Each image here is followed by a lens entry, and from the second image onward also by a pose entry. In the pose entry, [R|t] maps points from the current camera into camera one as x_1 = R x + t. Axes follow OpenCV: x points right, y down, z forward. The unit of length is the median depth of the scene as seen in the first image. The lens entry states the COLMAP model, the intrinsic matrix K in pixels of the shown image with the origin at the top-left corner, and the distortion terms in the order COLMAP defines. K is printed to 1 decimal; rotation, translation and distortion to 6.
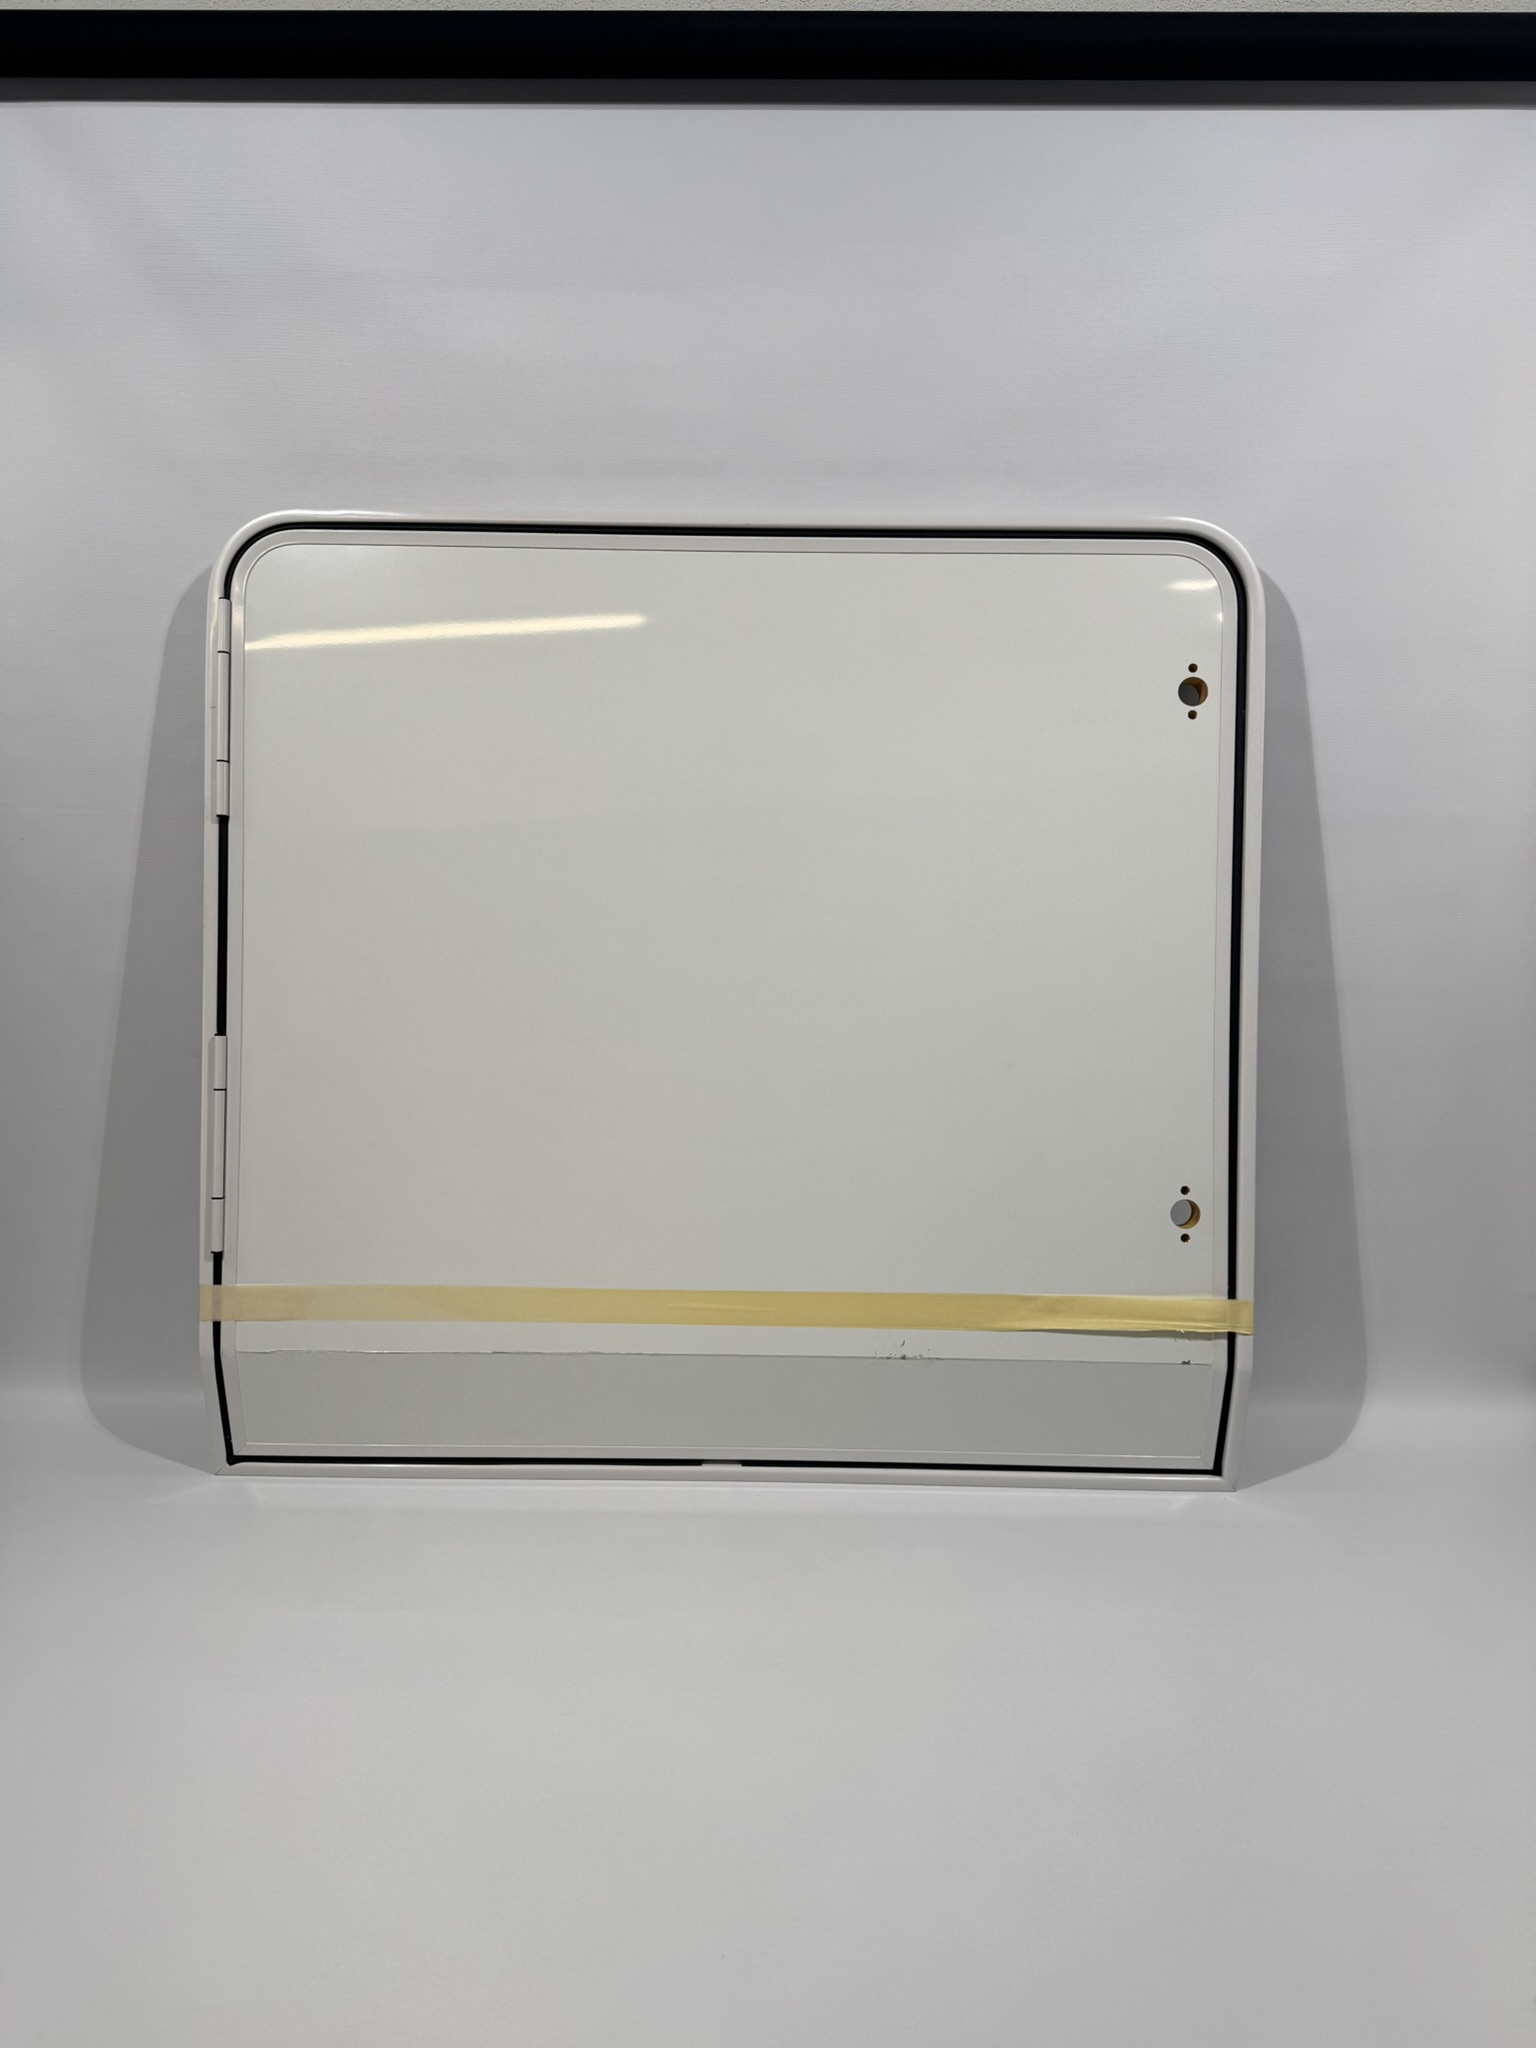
lens RADIAL K [[1438.7, 0, 759.0], [0, 1438.7, 1021.4], [0, 0, 1]] dist [0.003379, -0.014882]
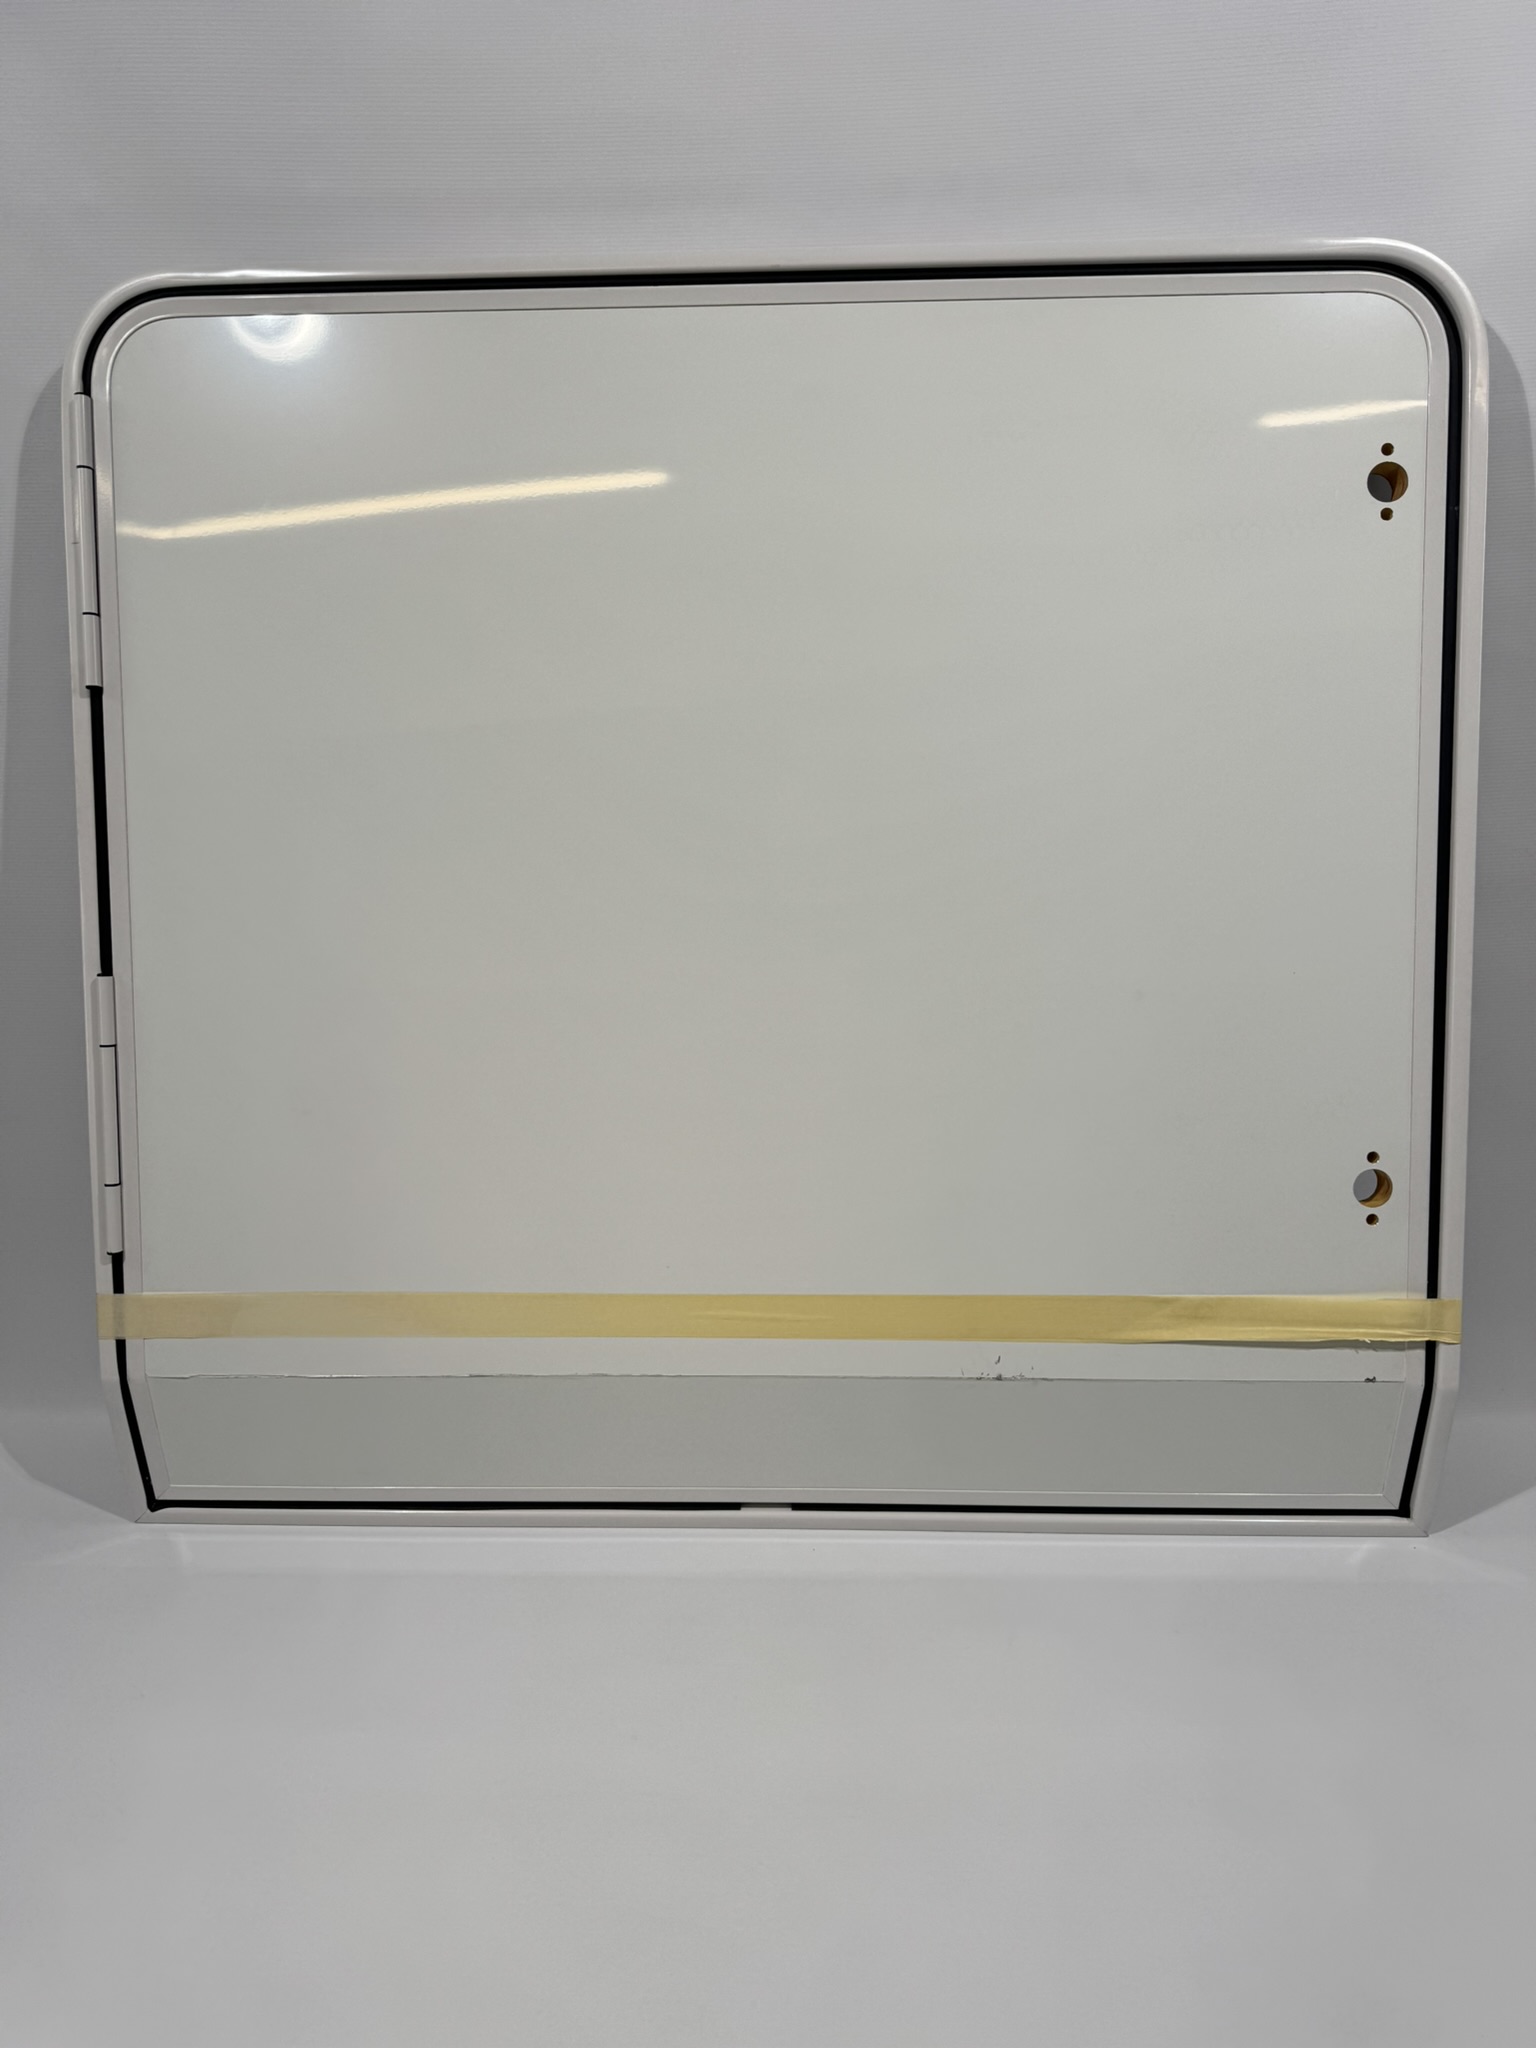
lens RADIAL K [[1438.7, 0, 756.6], [0, 1438.7, 1024.7], [0, 0, 1]] dist [0.003379, -0.014882]
pose [[0.999228, -0.017774, -0.035027, 0.001148], [0.020335, 0.997039, 0.074161, -0.014183], [0.033605, -0.074816, 0.996631, 0.239818]]
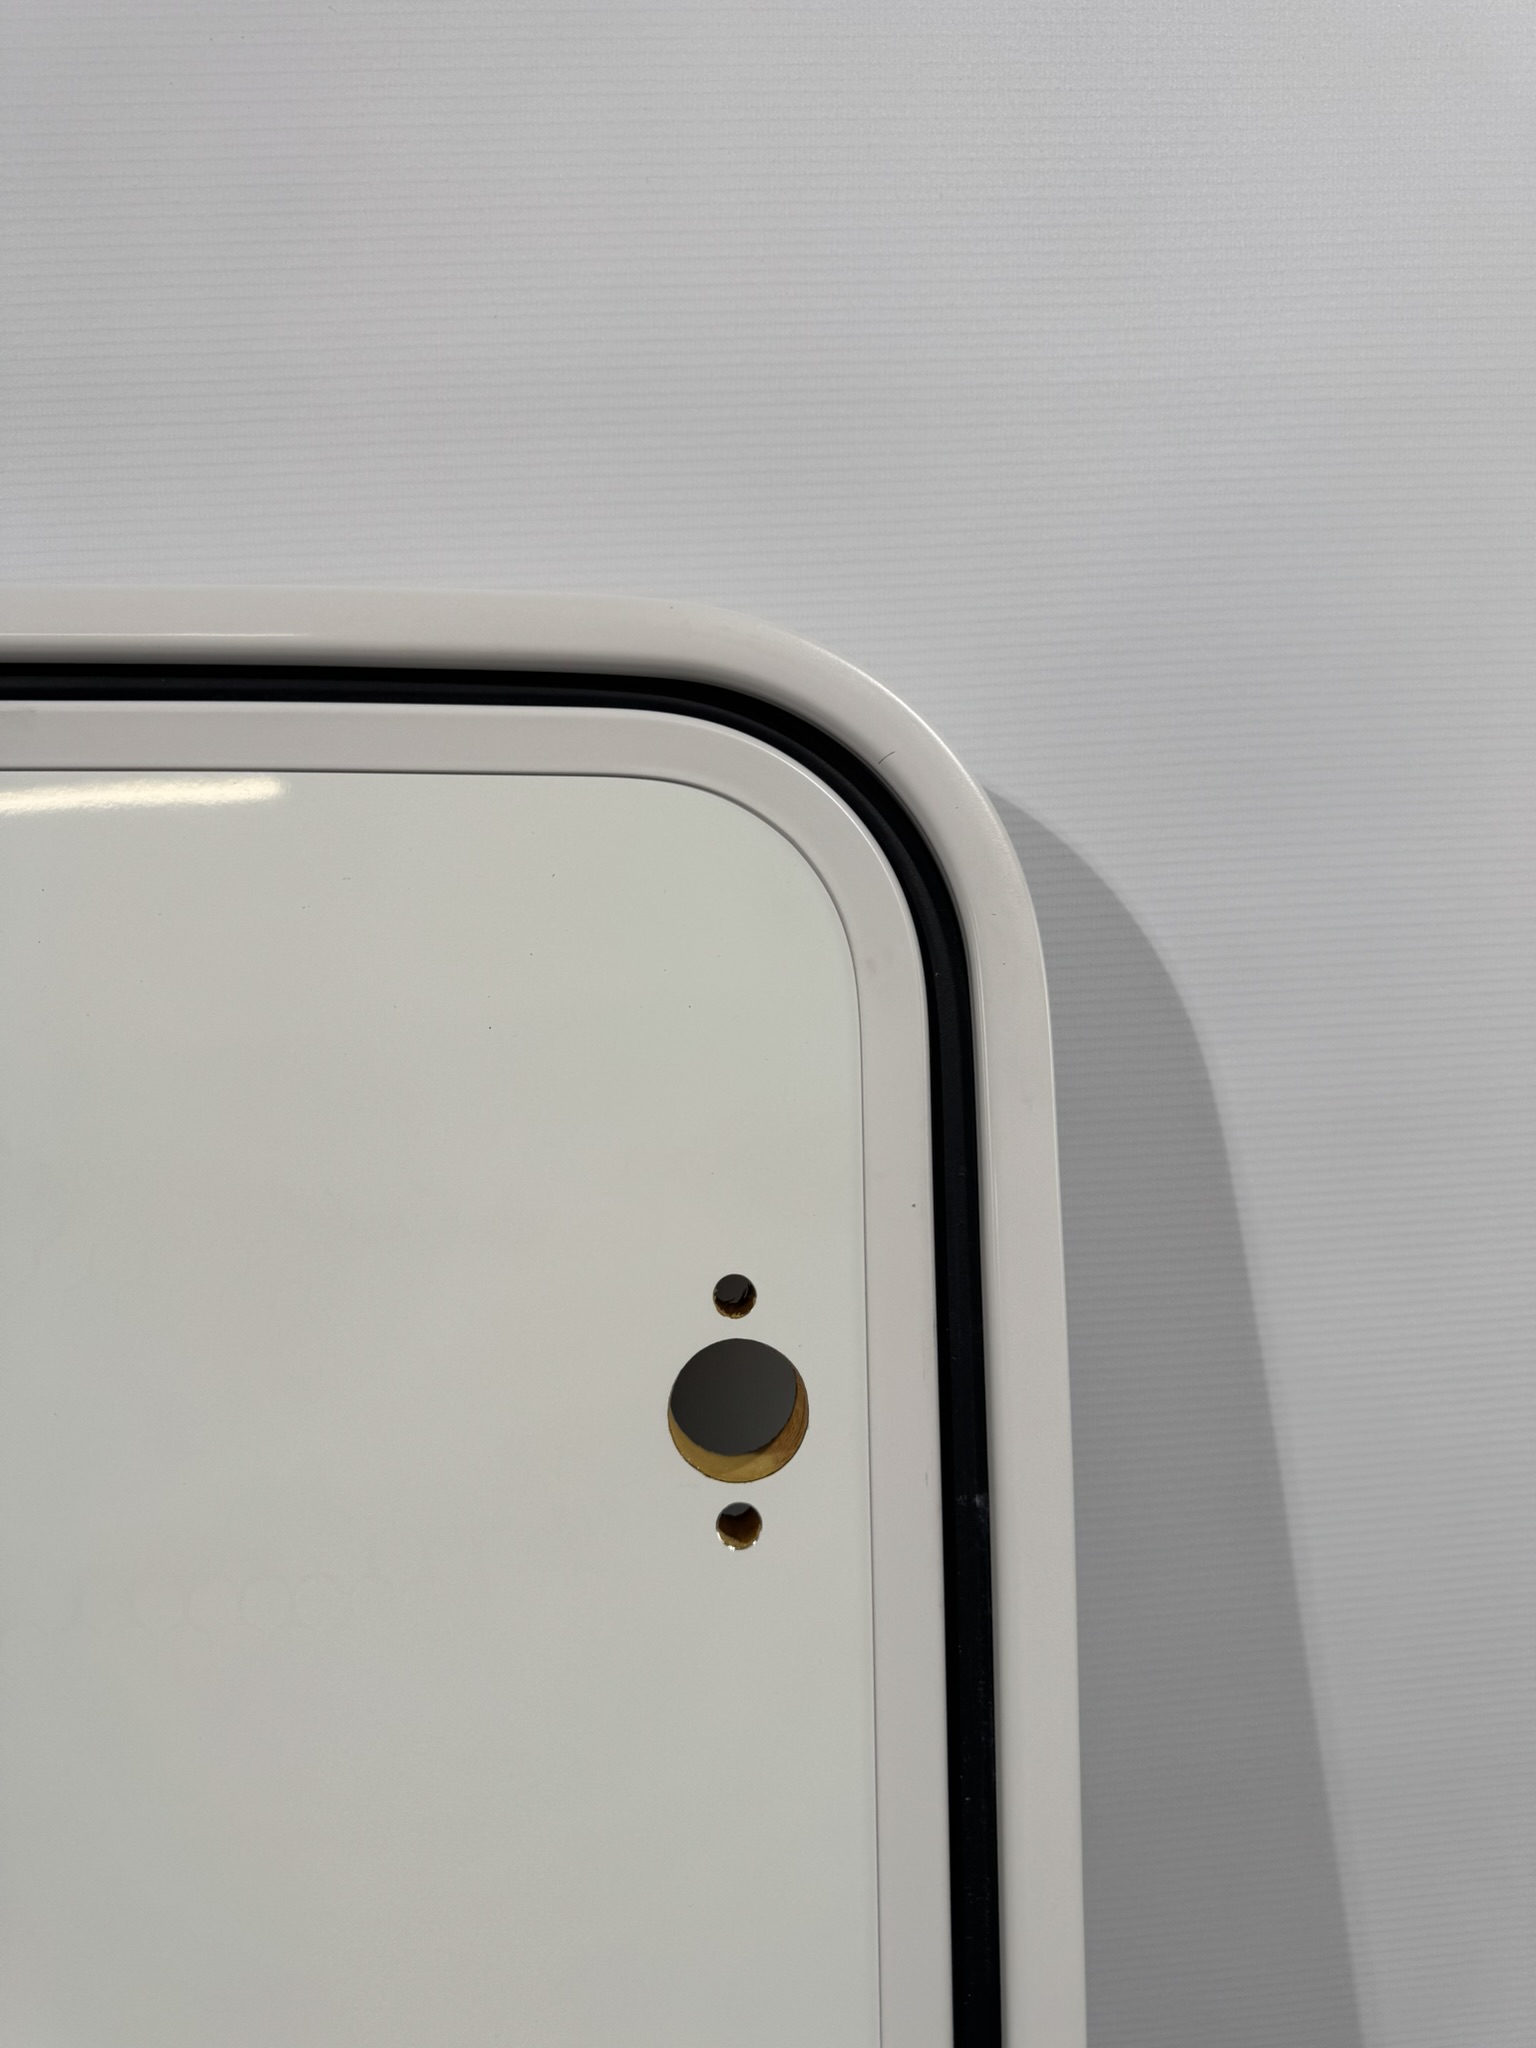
lens RADIAL K [[1438.7, 0, 761.8], [0, 1438.7, 1023.7], [0, 0, 1]] dist [0.003379, -0.014882]
pose [[0.996078, -0.029845, 0.083297, 0.291812], [0.036943, 0.995695, -0.085015, -0.268961], [-0.080401, 0.087758, 0.992892, 0.793983]]
